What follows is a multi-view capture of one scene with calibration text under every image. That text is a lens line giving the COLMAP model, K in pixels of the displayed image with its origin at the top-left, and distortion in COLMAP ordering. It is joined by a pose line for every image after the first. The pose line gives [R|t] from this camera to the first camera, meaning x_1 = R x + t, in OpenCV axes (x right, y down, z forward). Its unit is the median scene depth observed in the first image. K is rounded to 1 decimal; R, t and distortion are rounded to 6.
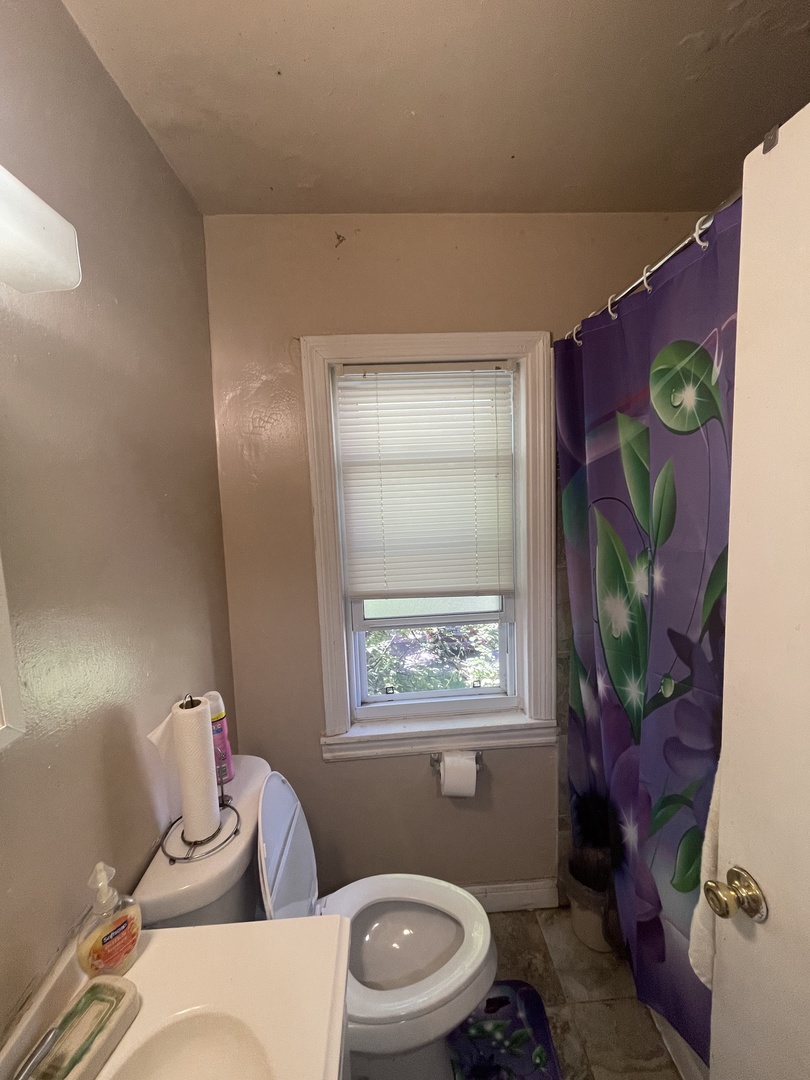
lens RADIAL K [[436.0, 0, 405.6], [0, 436.0, 537.5], [0, 0, 1]] dist [-0.001894, -0.000266]
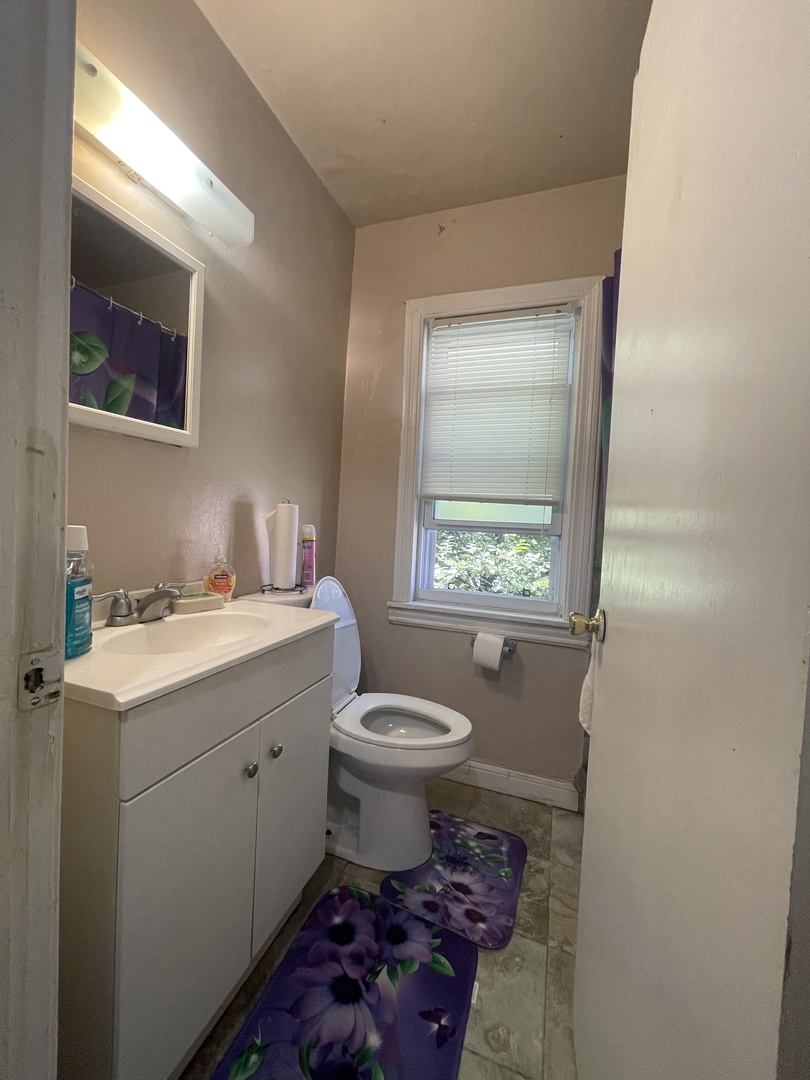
lens RADIAL K [[436.0, 0, 407.5], [0, 436.0, 538.1], [0, 0, 1]] dist [-0.001894, -0.000266]
pose [[0.916021, 0.099438, -0.388610, 0.364759], [-0.127760, 0.990659, -0.047659, 0.344499], [0.380241, 0.093306, 0.920169, -0.204923]]
